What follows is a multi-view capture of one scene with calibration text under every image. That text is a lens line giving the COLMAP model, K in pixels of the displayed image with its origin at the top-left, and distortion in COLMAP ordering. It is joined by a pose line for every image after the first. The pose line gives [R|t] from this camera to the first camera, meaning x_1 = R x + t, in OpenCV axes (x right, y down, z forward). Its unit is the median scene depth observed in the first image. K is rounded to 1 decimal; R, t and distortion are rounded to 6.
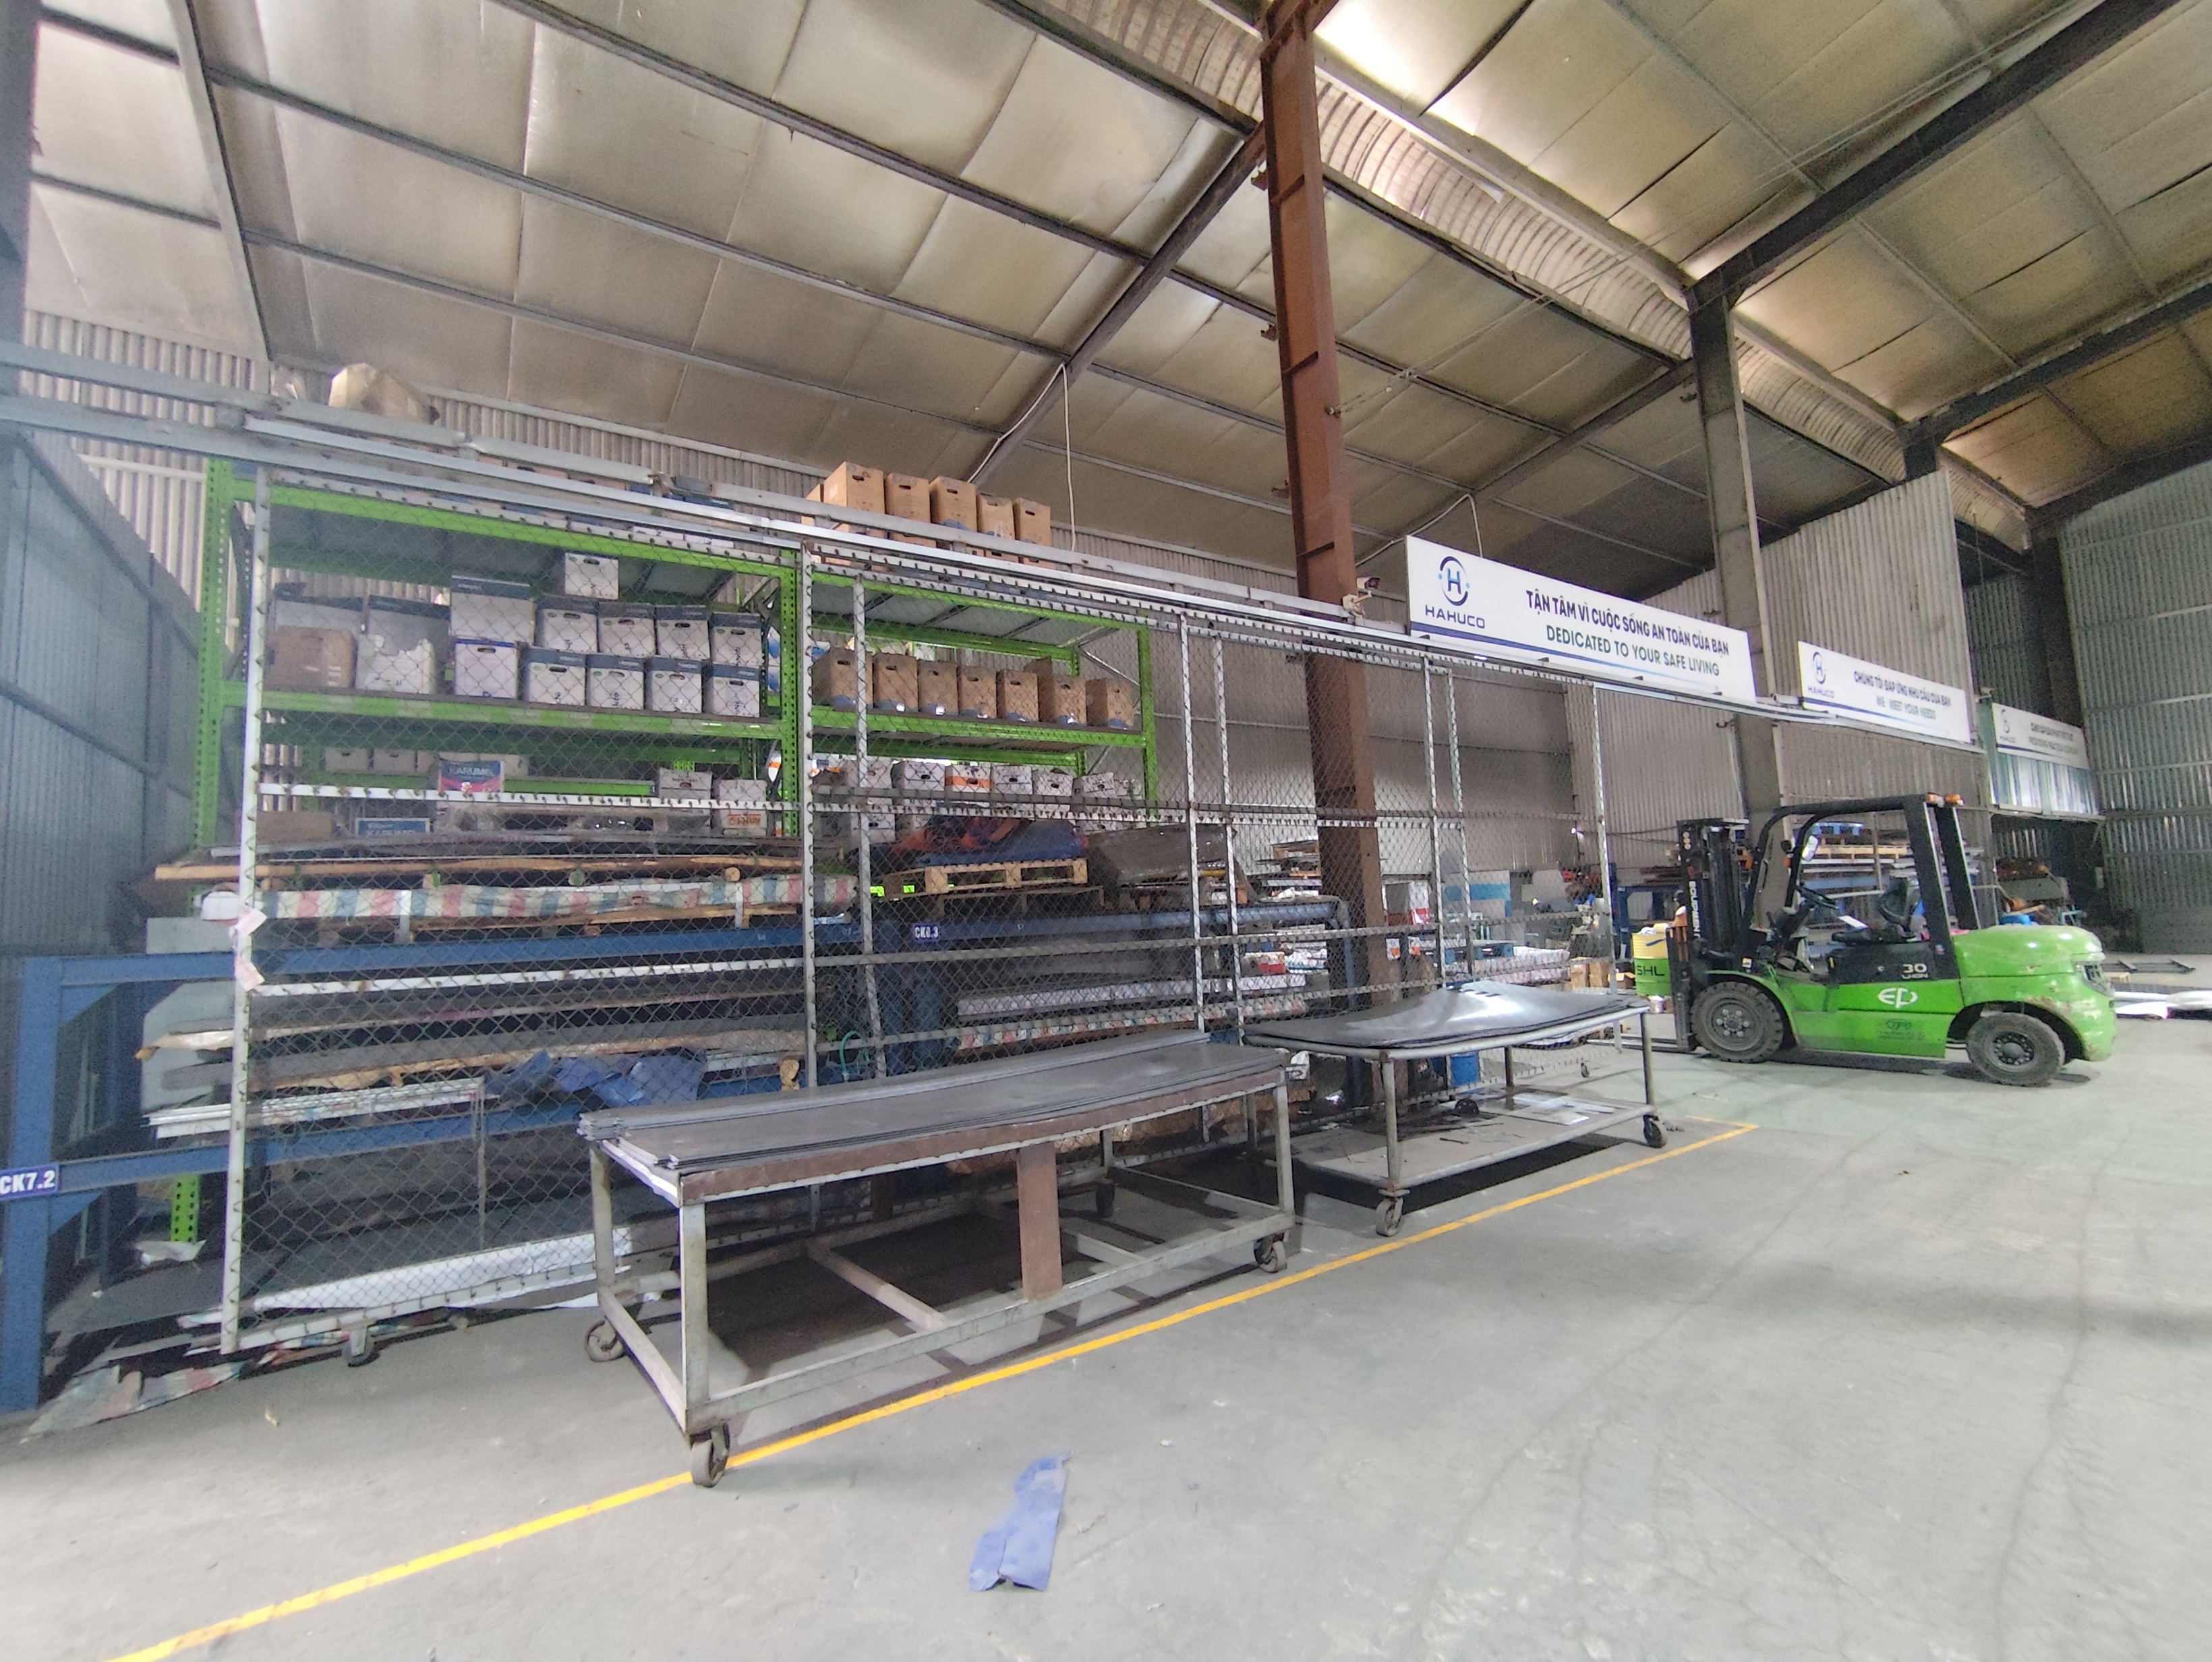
lens RADIAL K [[996.7, 0, 1106.9], [0, 996.7, 819.7], [0, 0, 1]] dist [-0.017296, 0.009931]
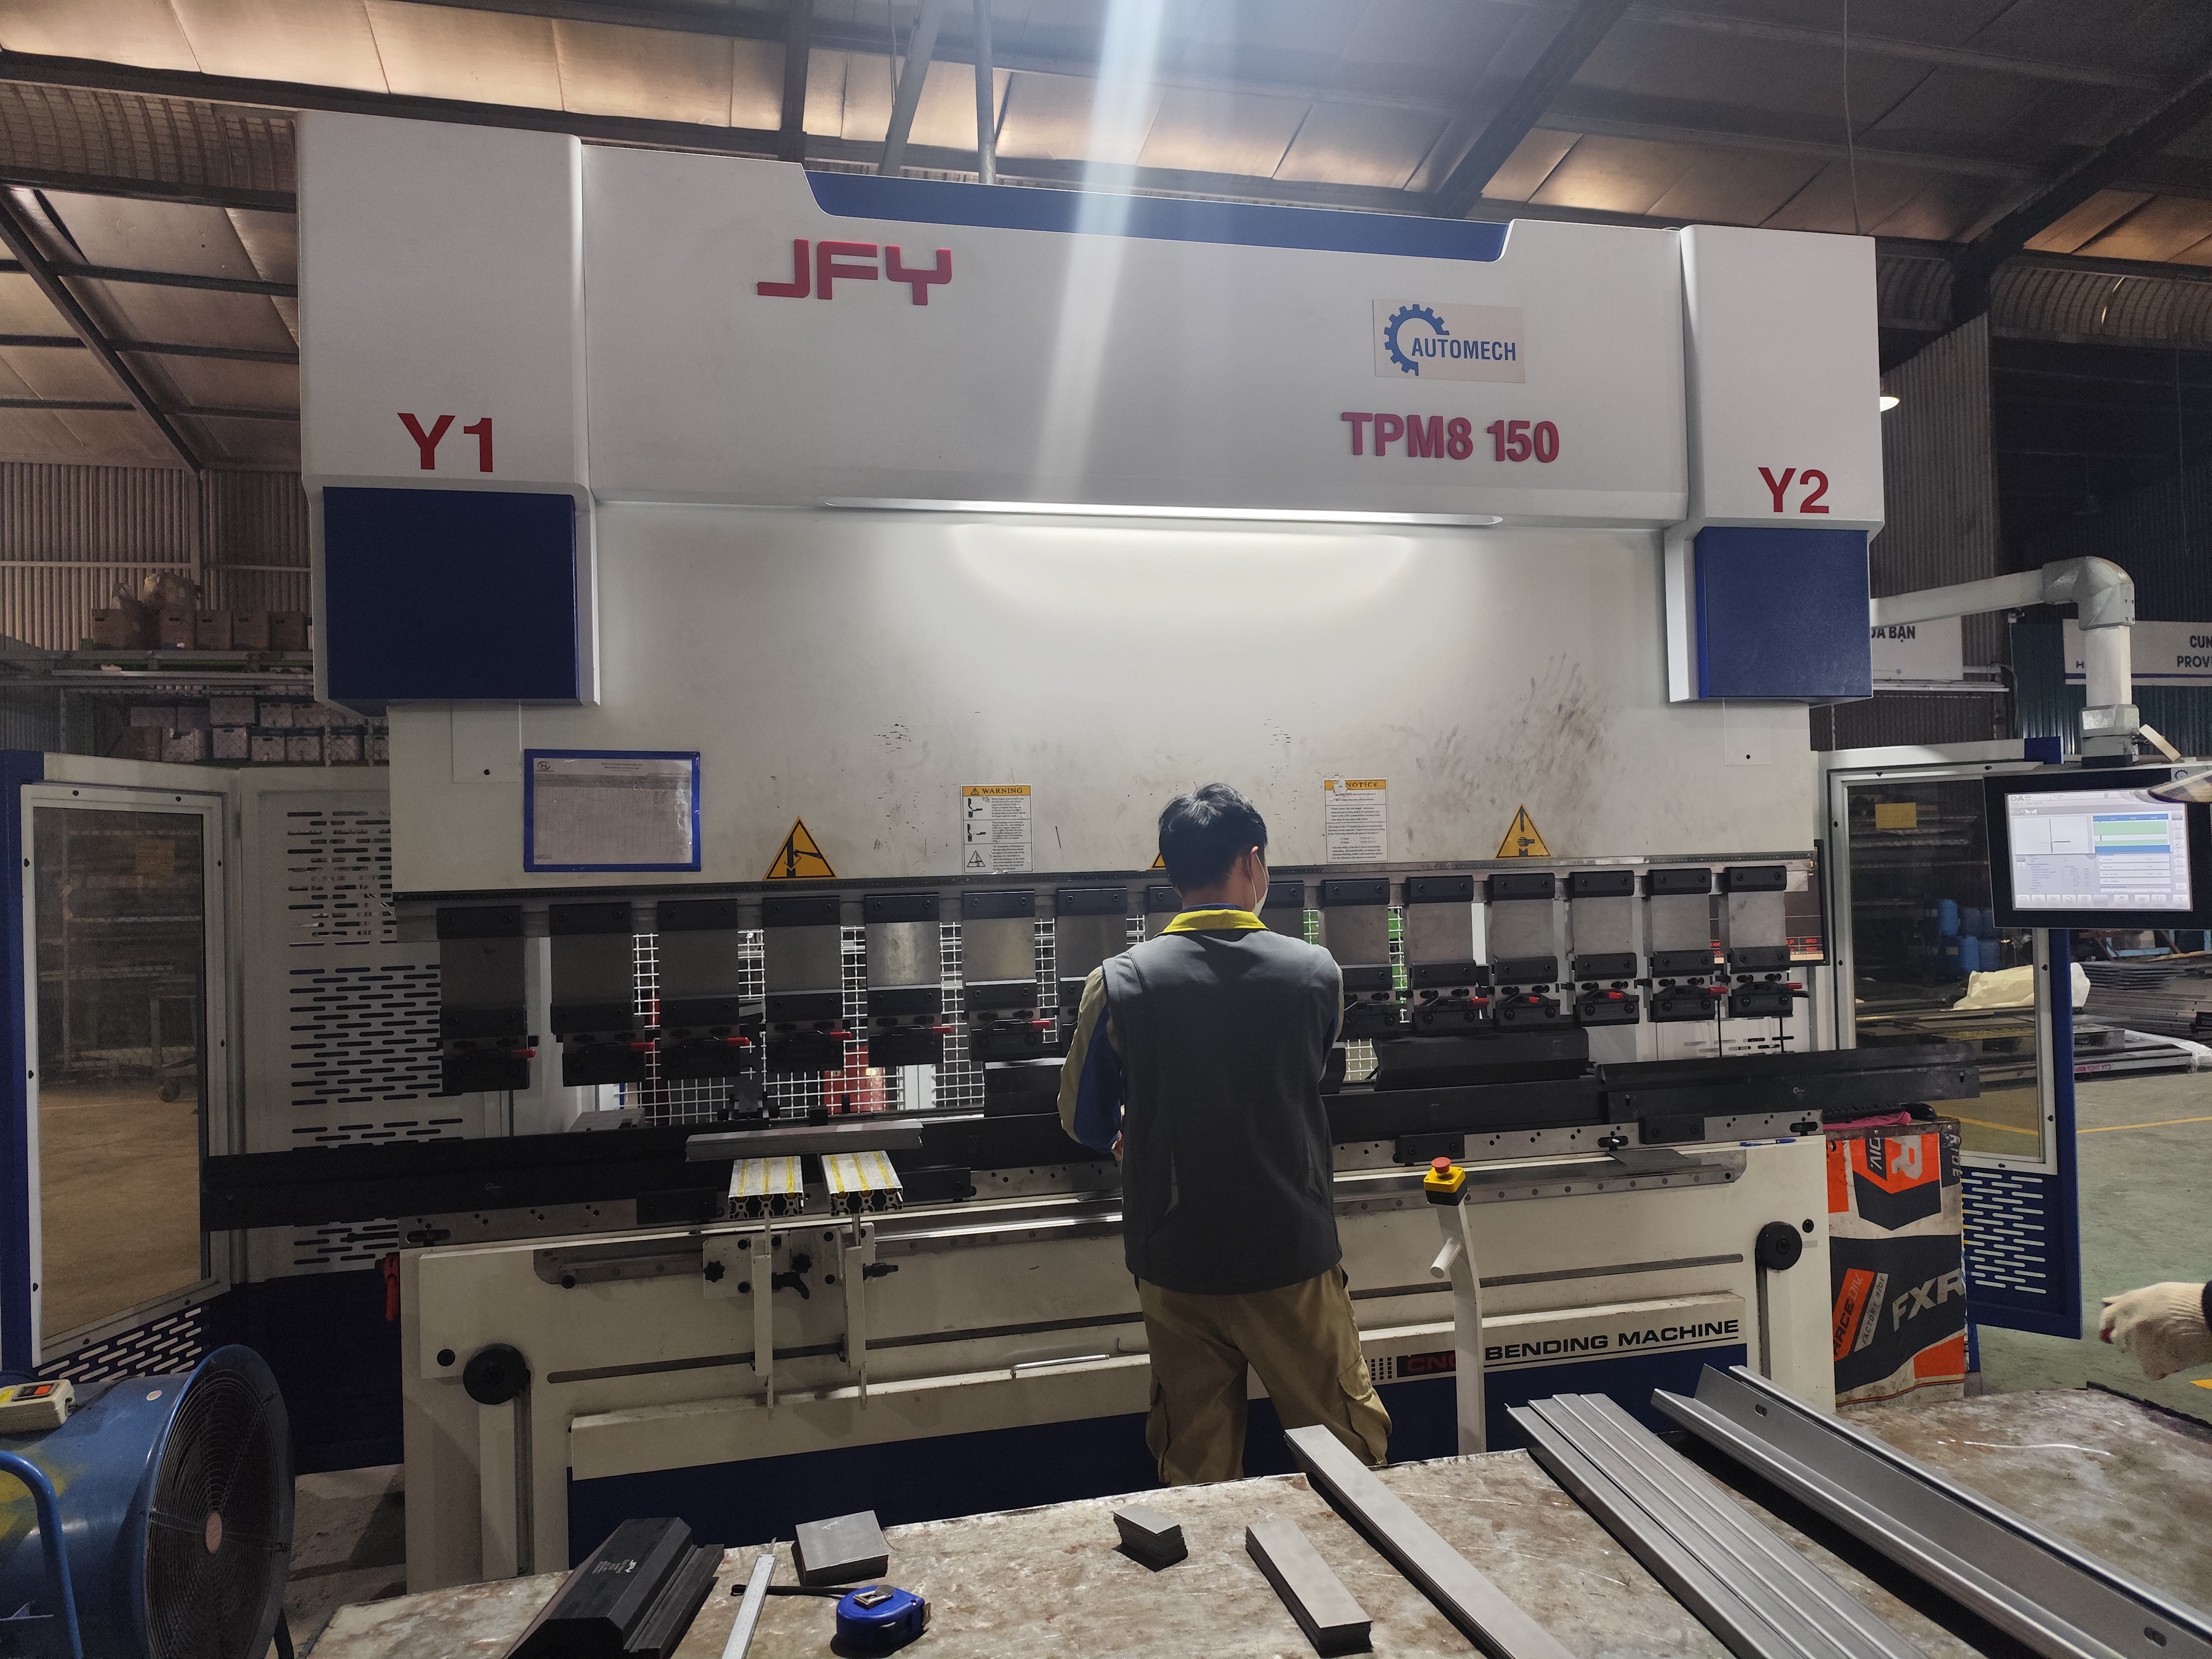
lens RADIAL K [[1507.5, 0, 1092.4], [0, 1507.5, 828.5], [0, 0, 1]] dist [0.034185, -0.029988]
pose [[0.945529, 0.003448, -0.325520, 1.596343], [0.019942, 0.997452, 0.068493, -0.148094], [0.324926, -0.071254, 0.943051, -0.978873]]
